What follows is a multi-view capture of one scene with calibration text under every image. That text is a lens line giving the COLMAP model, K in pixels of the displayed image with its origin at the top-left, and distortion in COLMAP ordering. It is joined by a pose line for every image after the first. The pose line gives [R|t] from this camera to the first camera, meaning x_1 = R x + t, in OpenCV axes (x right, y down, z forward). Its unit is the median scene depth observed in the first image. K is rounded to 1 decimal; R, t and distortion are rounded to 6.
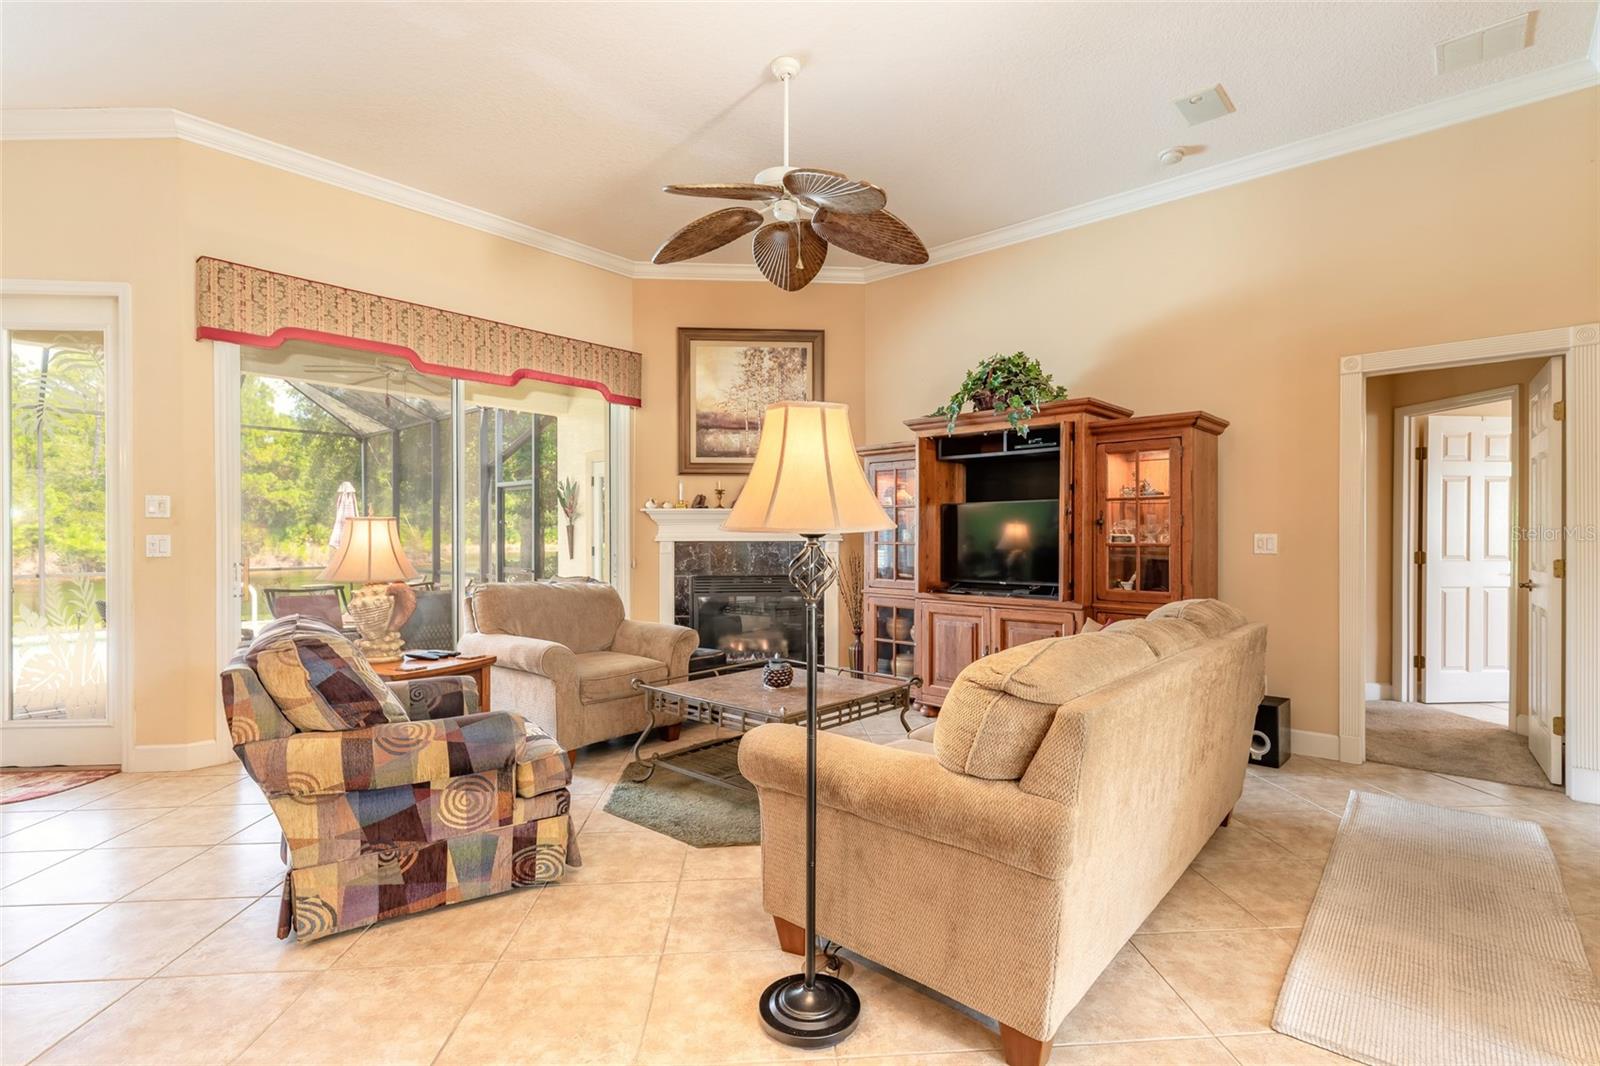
lens RADIAL K [[721.7, 0, 800.0], [0, 721.7, 534.9], [0, 0, 1]] dist [0.002949, -0.000136]
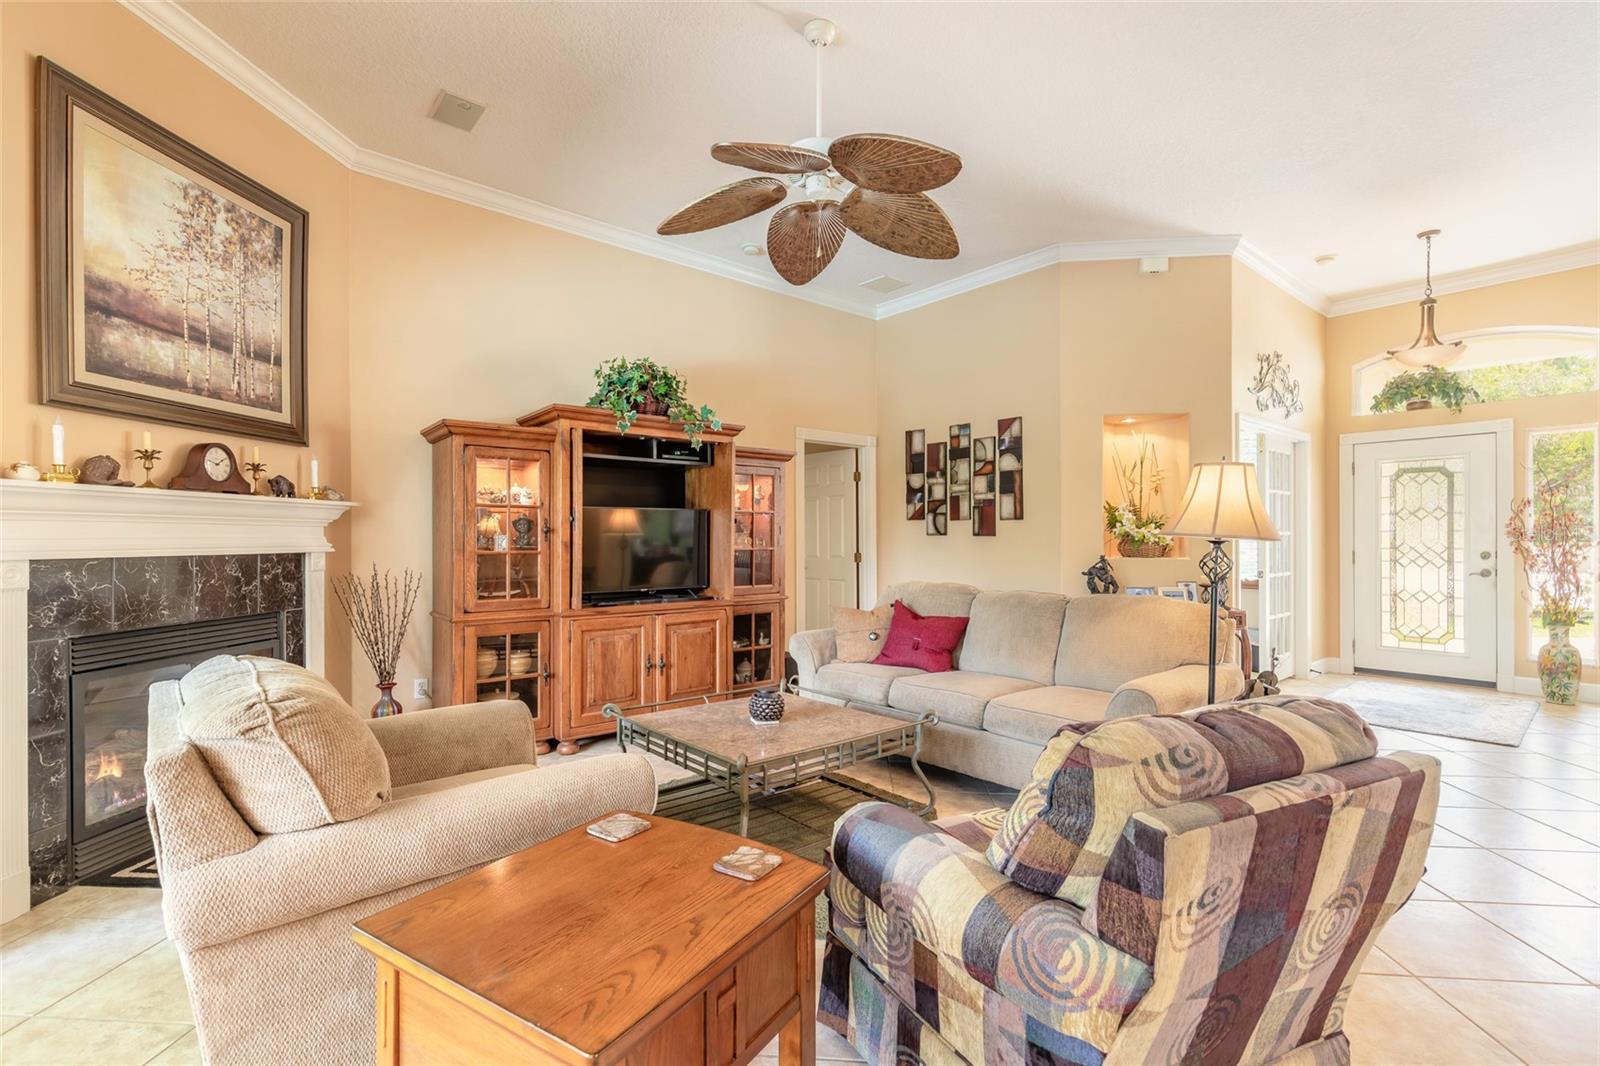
lens RADIAL K [[721.7, 0, 795.1], [0, 721.7, 538.2], [0, 0, 1]] dist [0.002949, -0.000136]
pose [[0.160216, 0.001835, 0.987080, -0.515180], [0.004411, 0.999987, -0.002575, -0.000779], [-0.987072, 0.004767, 0.160206, 0.491903]]
